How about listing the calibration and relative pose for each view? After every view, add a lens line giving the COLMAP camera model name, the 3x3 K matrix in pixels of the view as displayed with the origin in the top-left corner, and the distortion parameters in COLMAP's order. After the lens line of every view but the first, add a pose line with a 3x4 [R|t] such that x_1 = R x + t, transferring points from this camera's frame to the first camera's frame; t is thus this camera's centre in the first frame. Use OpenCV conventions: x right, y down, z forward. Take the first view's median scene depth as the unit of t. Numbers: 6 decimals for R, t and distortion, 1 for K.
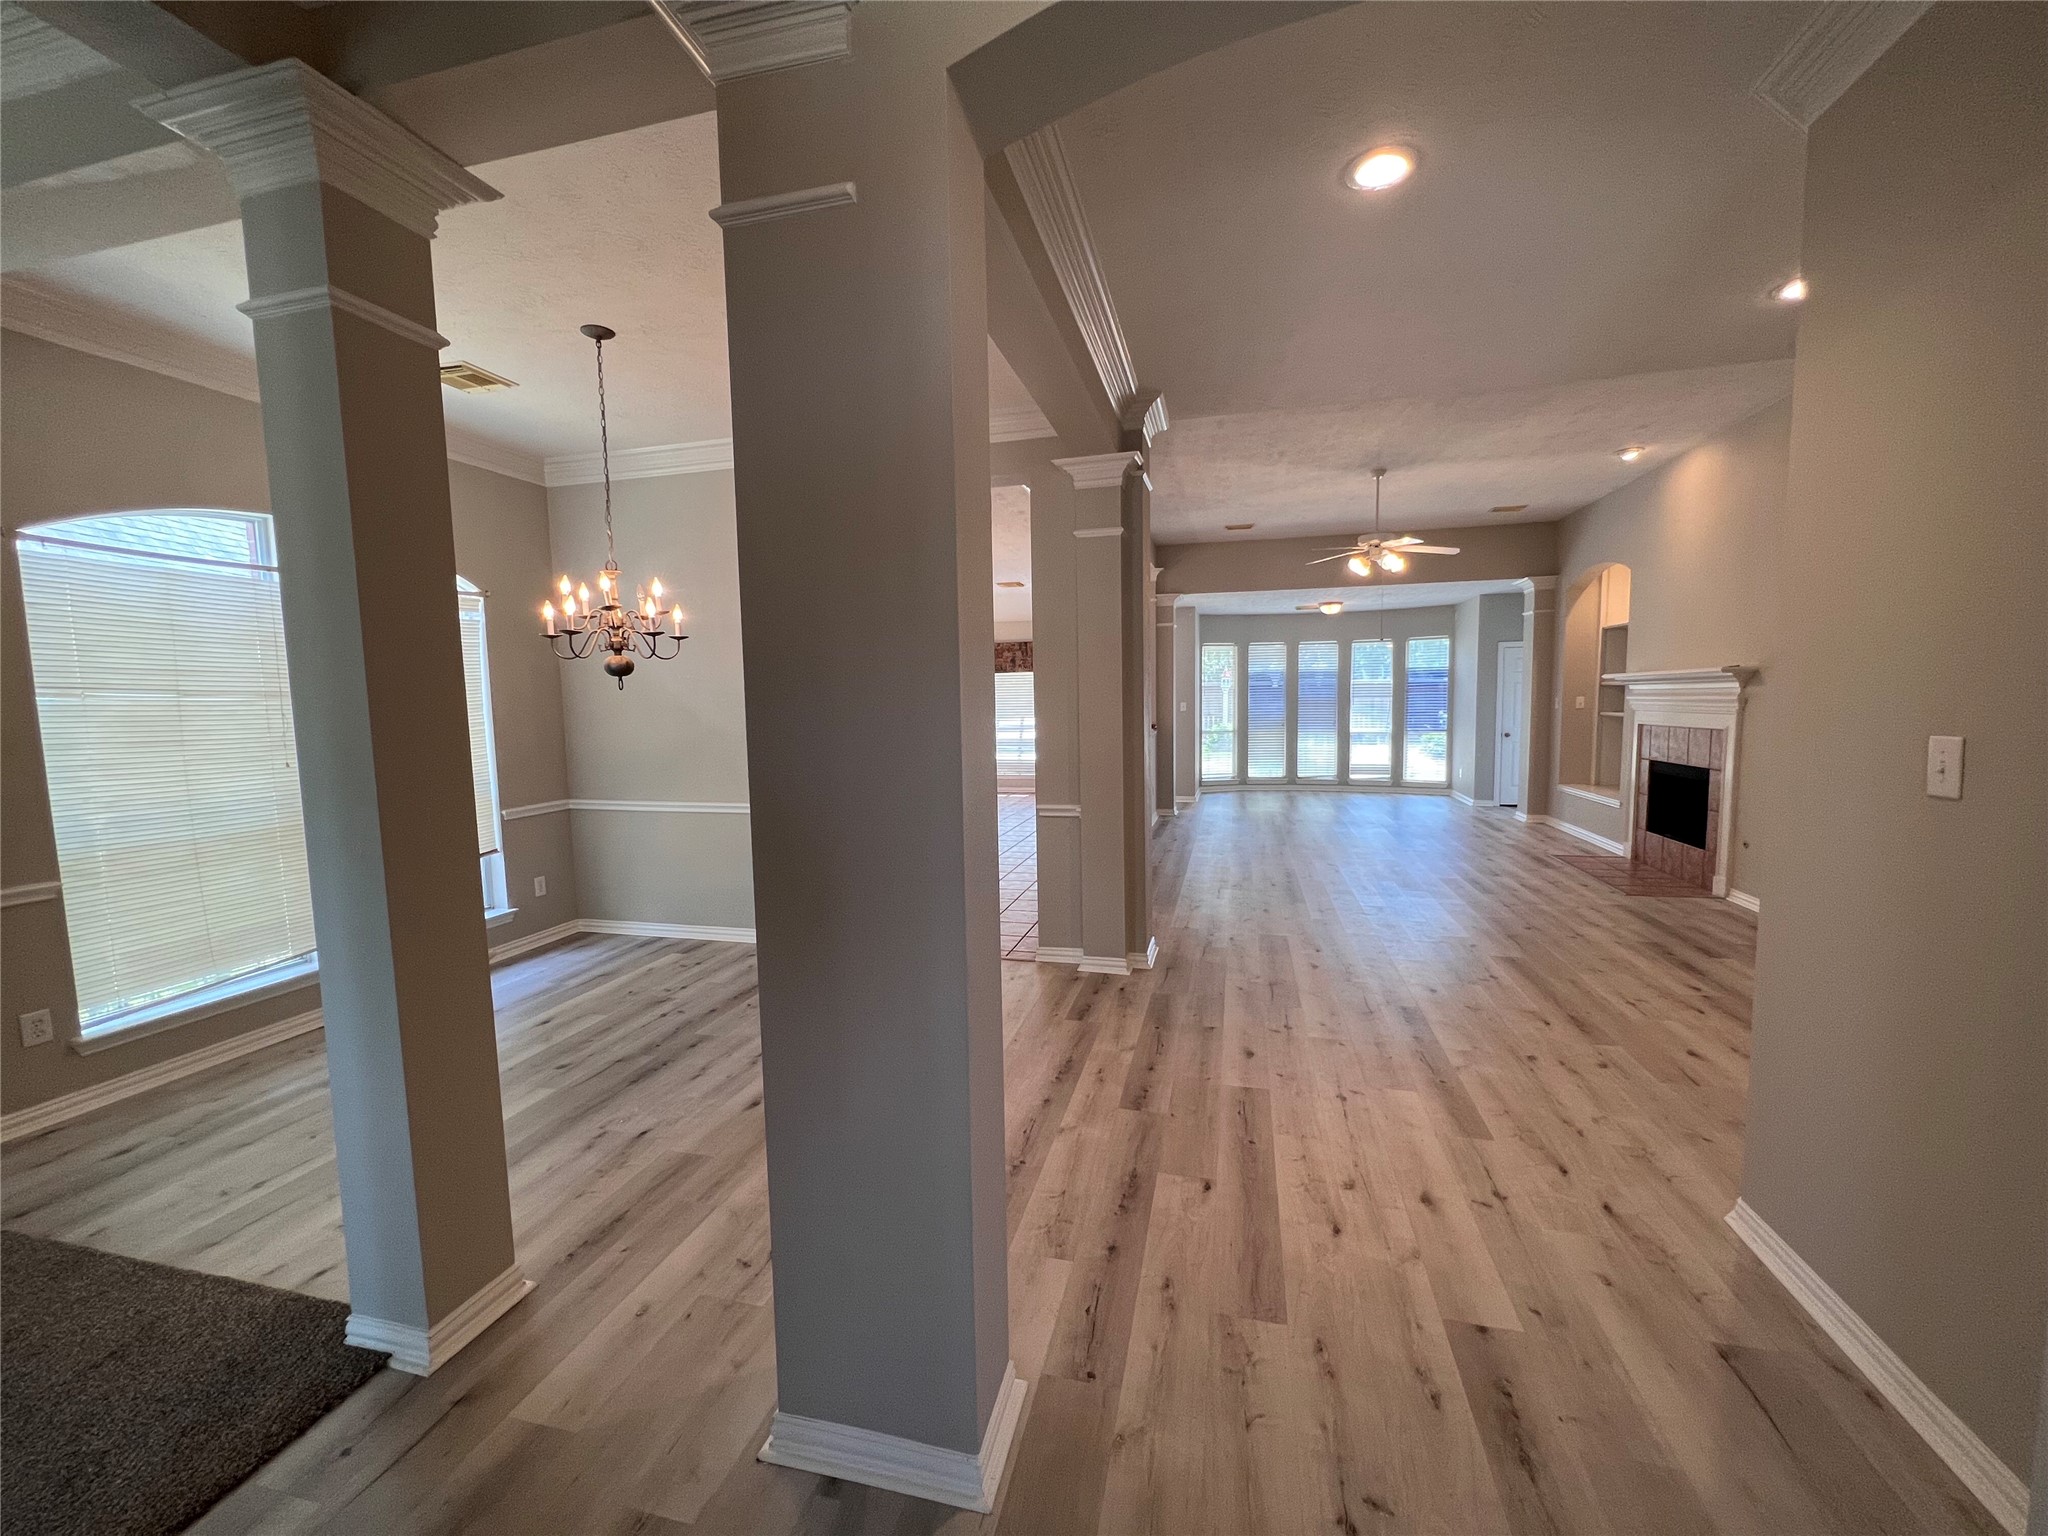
lens RADIAL K [[821.4, 0, 1026.9], [0, 821.4, 770.9], [0, 0, 1]] dist [-0.003522, 0.001236]
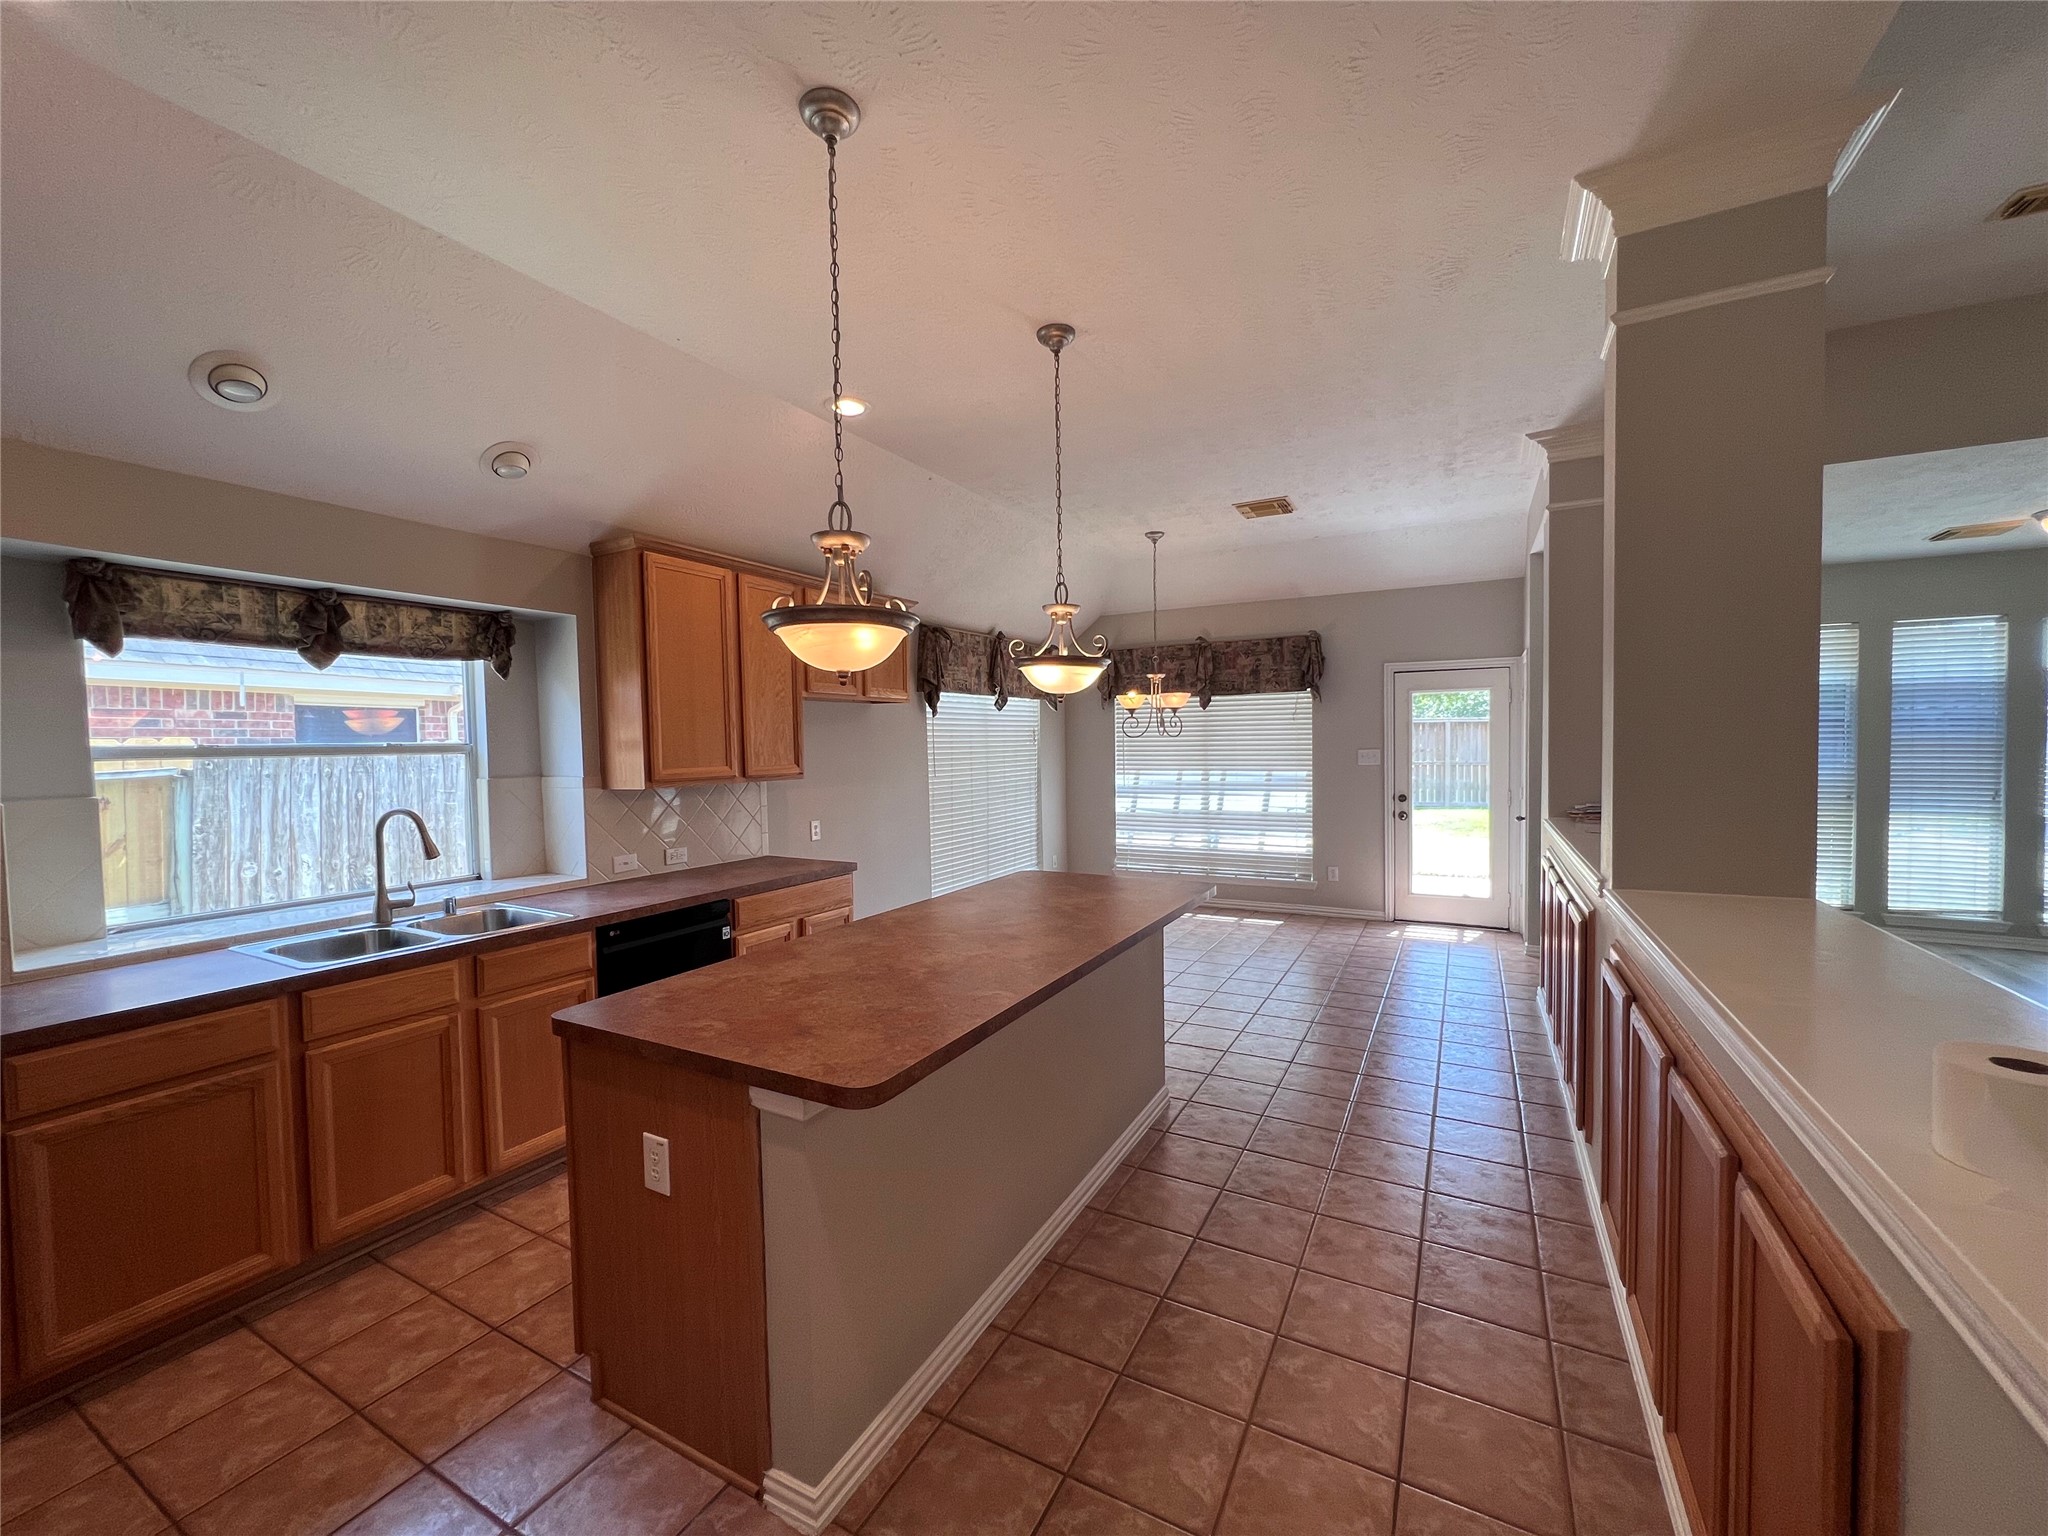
lens RADIAL K [[821.4, 0, 1024.1], [0, 821.4, 769.9], [0, 0, 1]] dist [-0.003522, 0.001236]
pose [[0.970095, 0.009701, -0.242534, -0.042373], [-0.021819, 0.998641, -0.047330, -0.050461], [0.241745, 0.051206, 0.968988, 0.551788]]
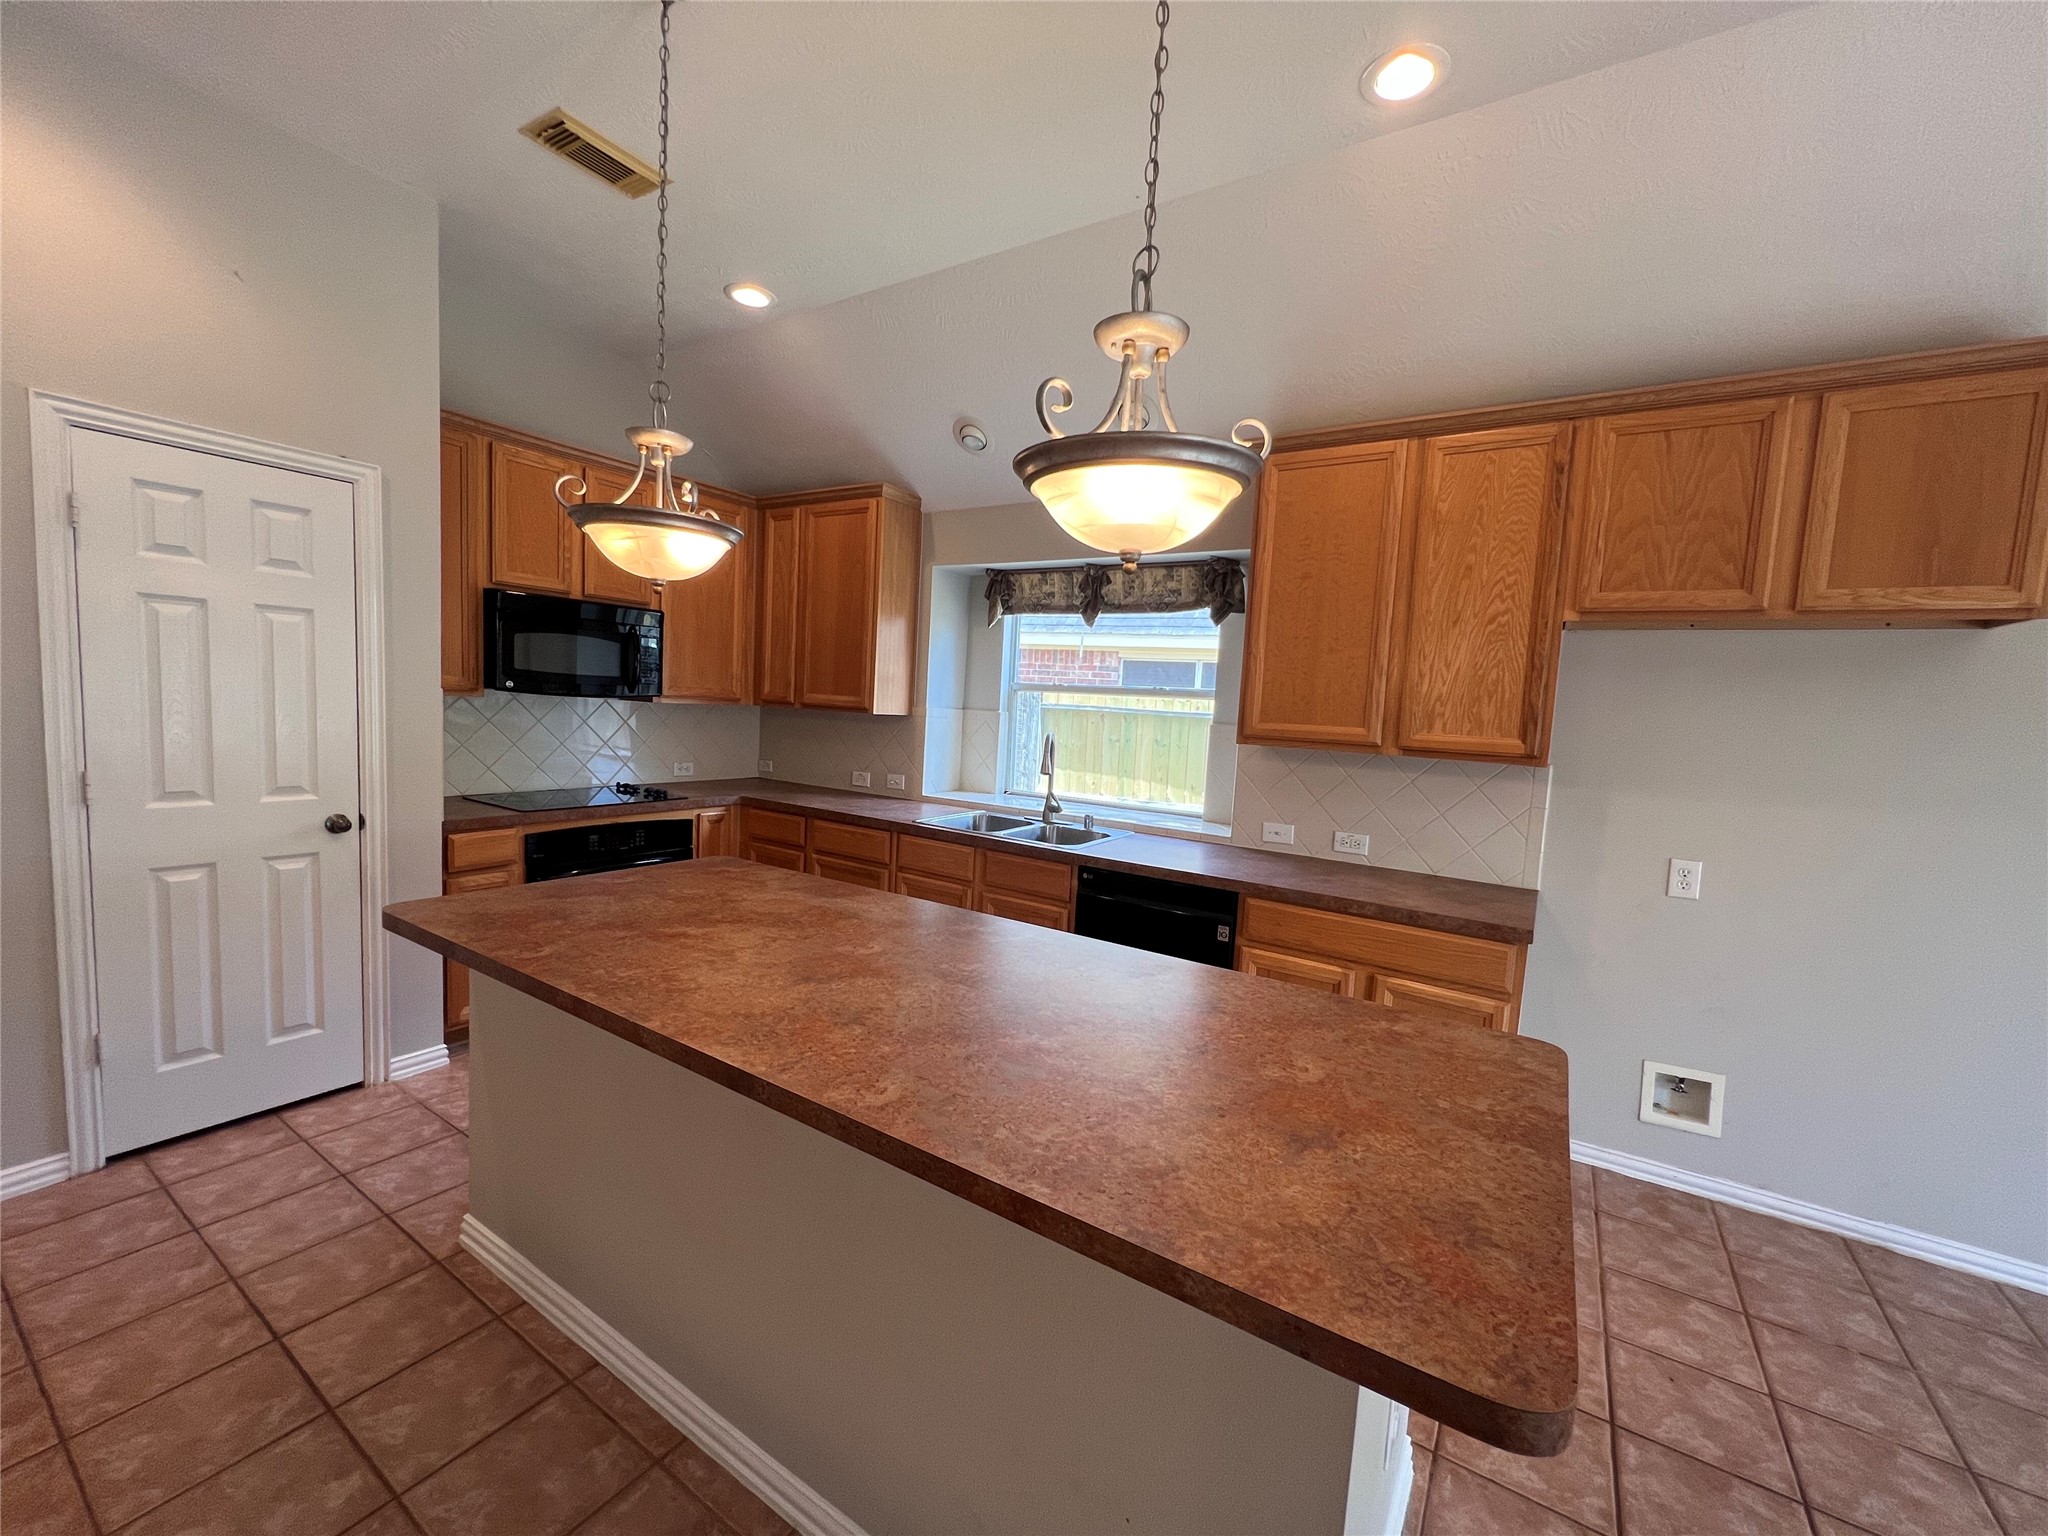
lens RADIAL K [[821.4, 0, 1025.9], [0, 821.4, 772.5], [0, 0, 1]] dist [-0.003522, 0.001236]
pose [[-0.317523, 0.084655, -0.944464, 0.024510], [-0.130360, 0.982653, 0.131904, -0.075147], [0.939247, 0.165003, -0.300980, 0.881867]]
